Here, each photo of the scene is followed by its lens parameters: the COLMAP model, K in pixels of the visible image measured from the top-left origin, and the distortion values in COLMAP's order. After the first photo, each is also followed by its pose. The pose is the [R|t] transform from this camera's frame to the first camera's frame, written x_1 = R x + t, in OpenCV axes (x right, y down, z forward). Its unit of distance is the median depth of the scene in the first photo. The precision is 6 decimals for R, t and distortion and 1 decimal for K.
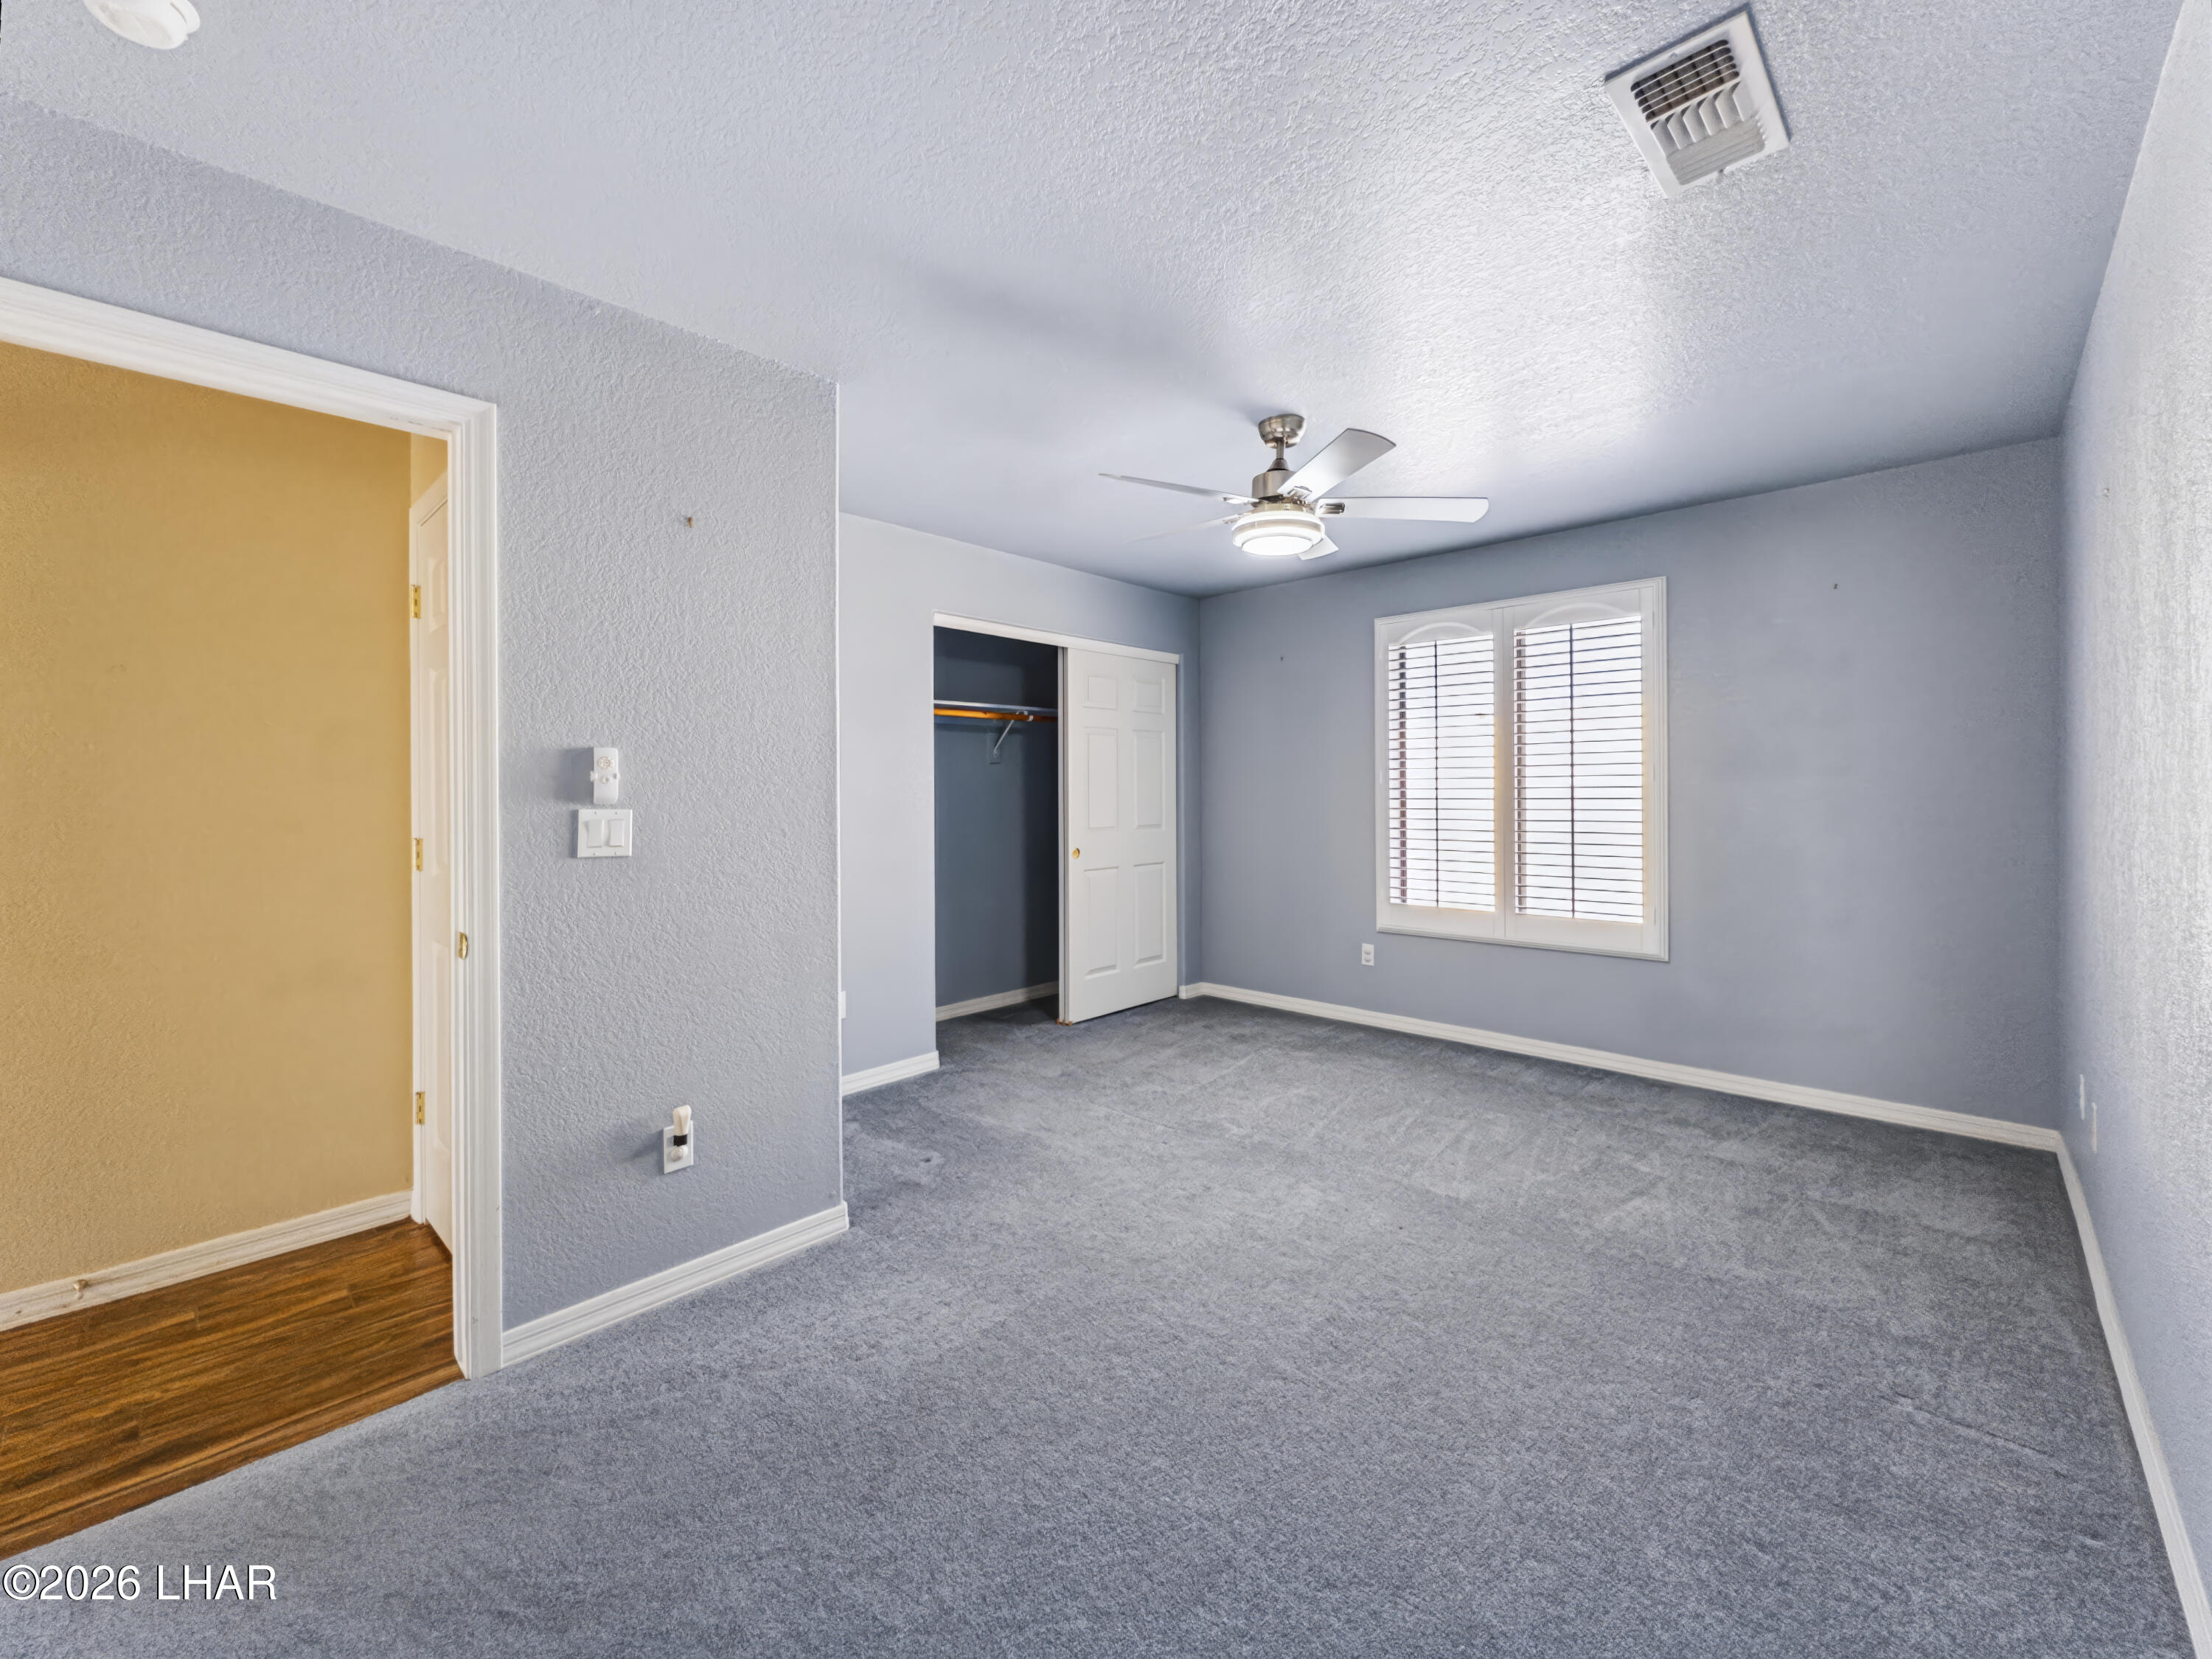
lens RADIAL K [[895.8, 0, 1102.1], [0, 895.8, 806.6], [0, 0, 1]] dist [-0.001460, 0.000215]
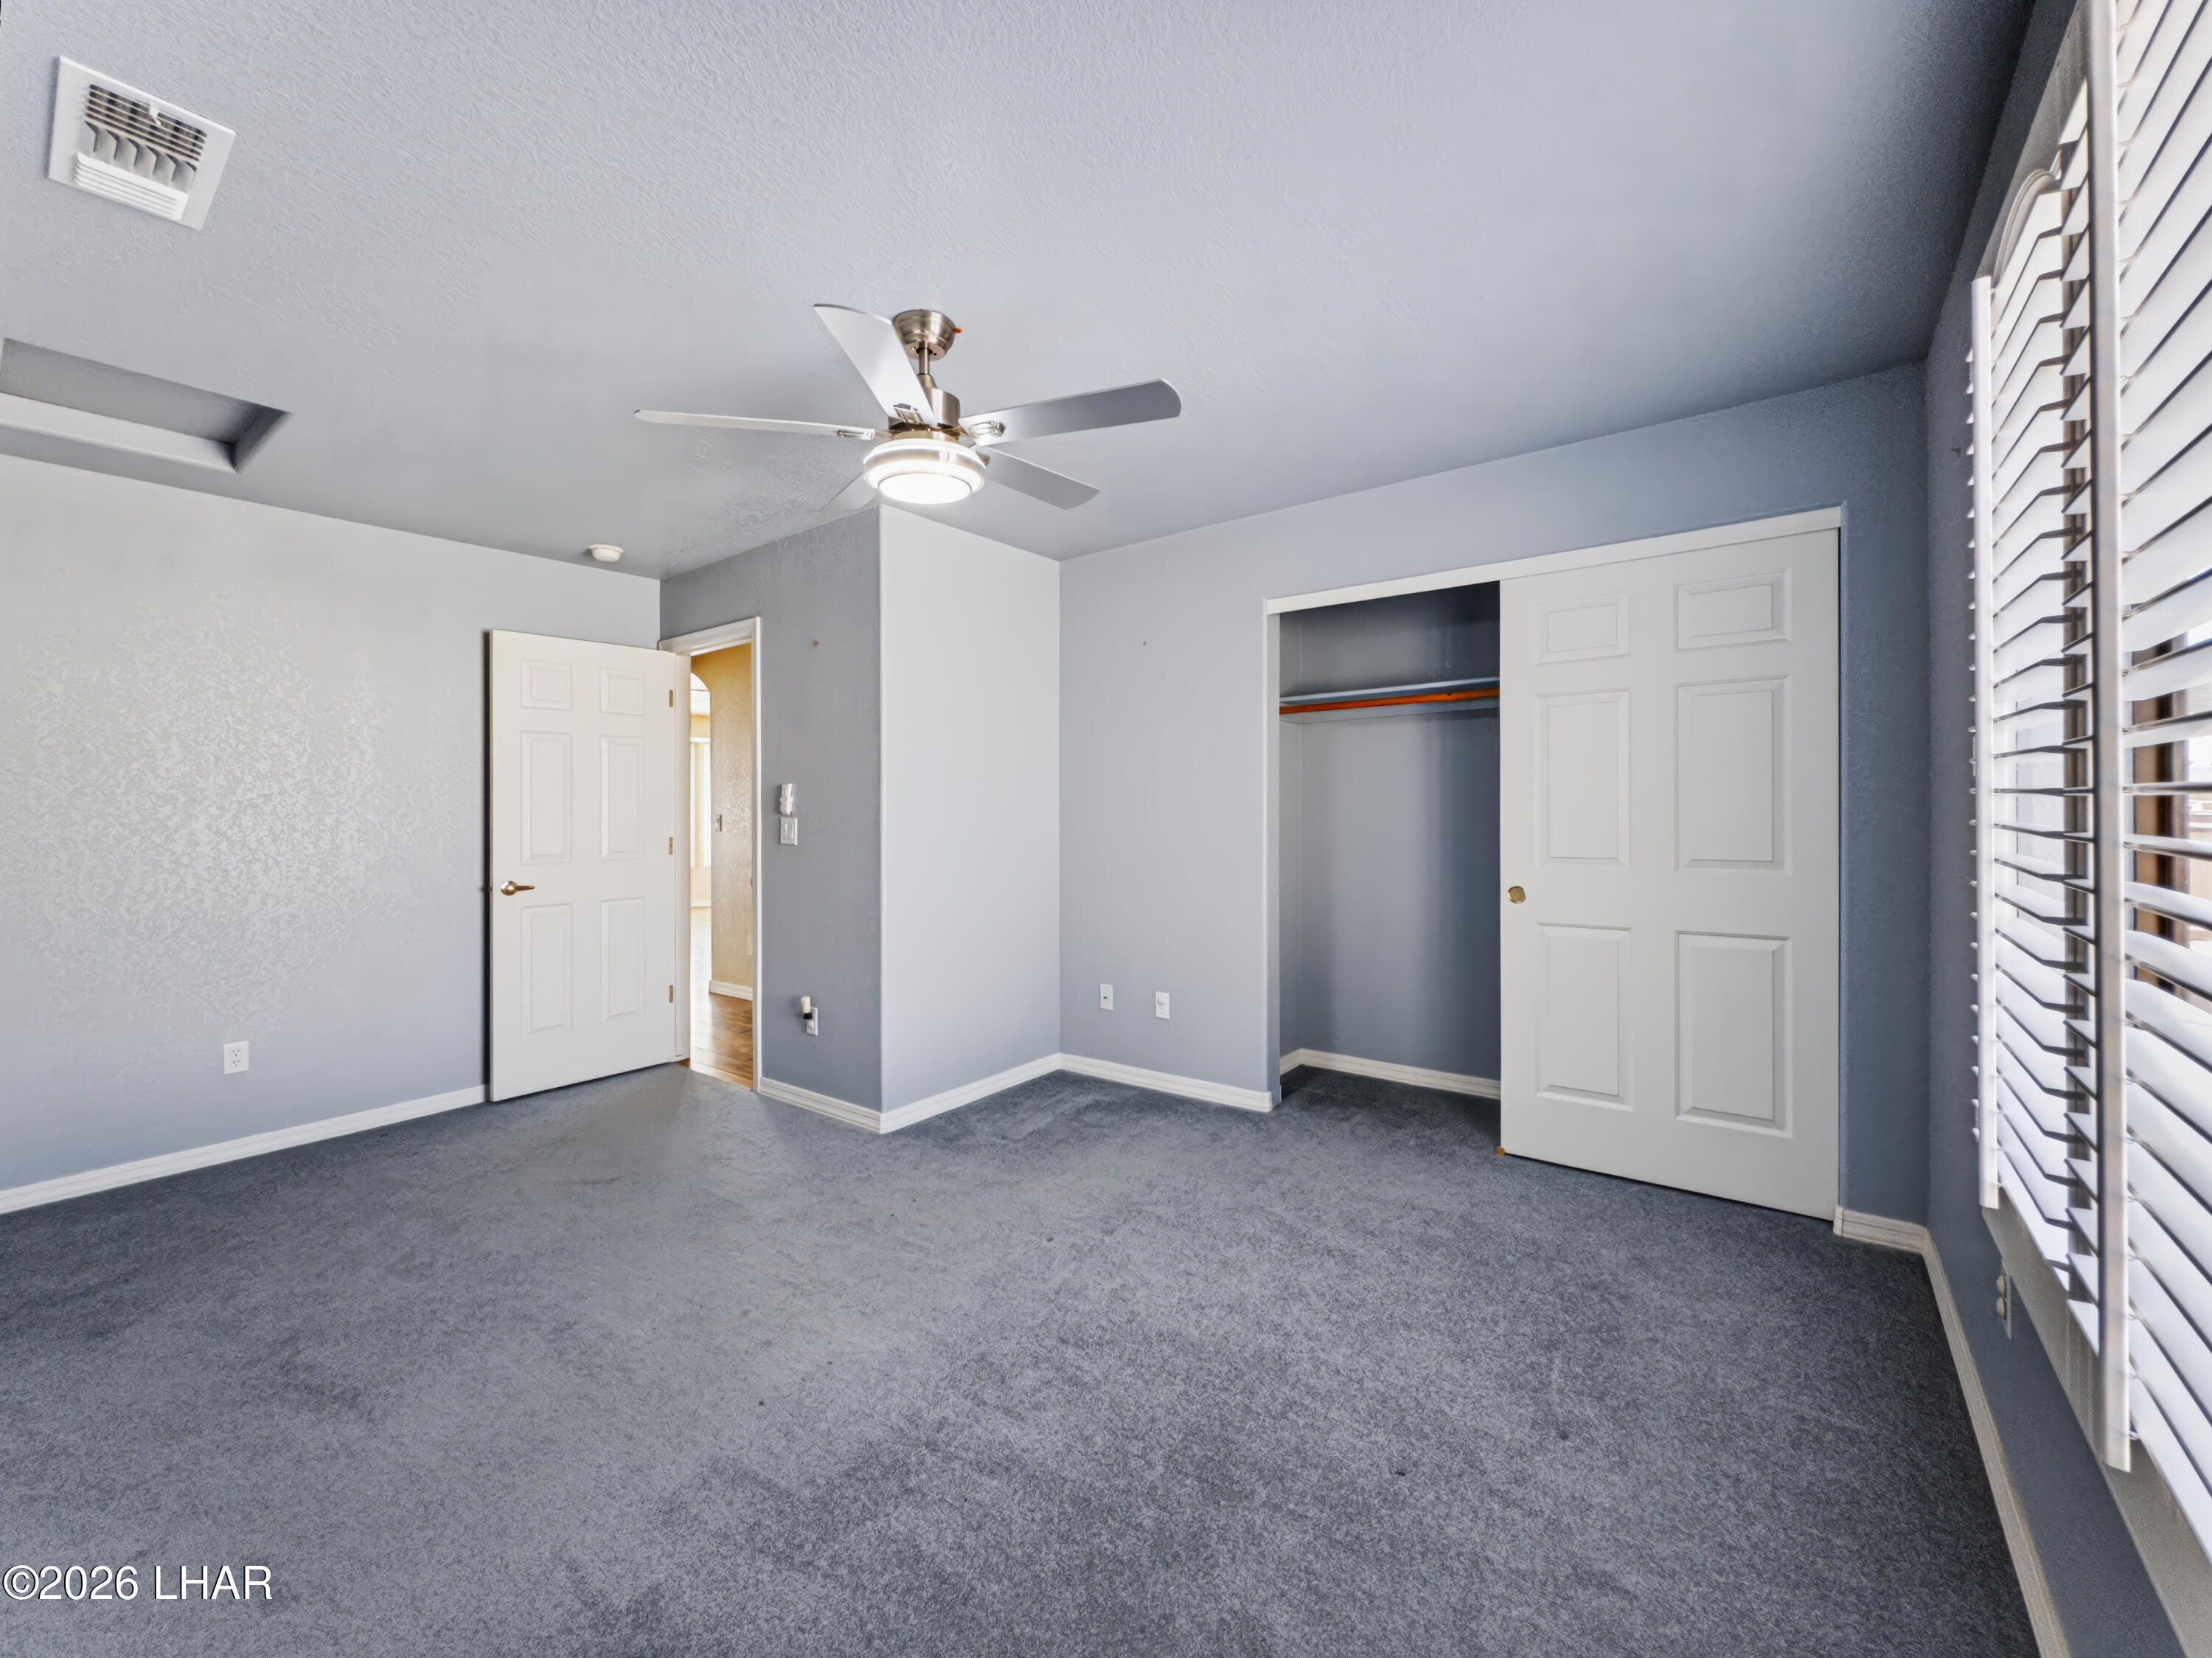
lens RADIAL K [[896.0, 0, 1102.1], [0, 896.0, 806.1], [0, 0, 1]] dist [-0.001460, 0.000215]
pose [[0.108586, 0.011944, -0.994015, 0.857546], [-0.000955, 0.999929, 0.011911, -0.028315], [0.994087, -0.000344, 0.108589, 0.932723]]
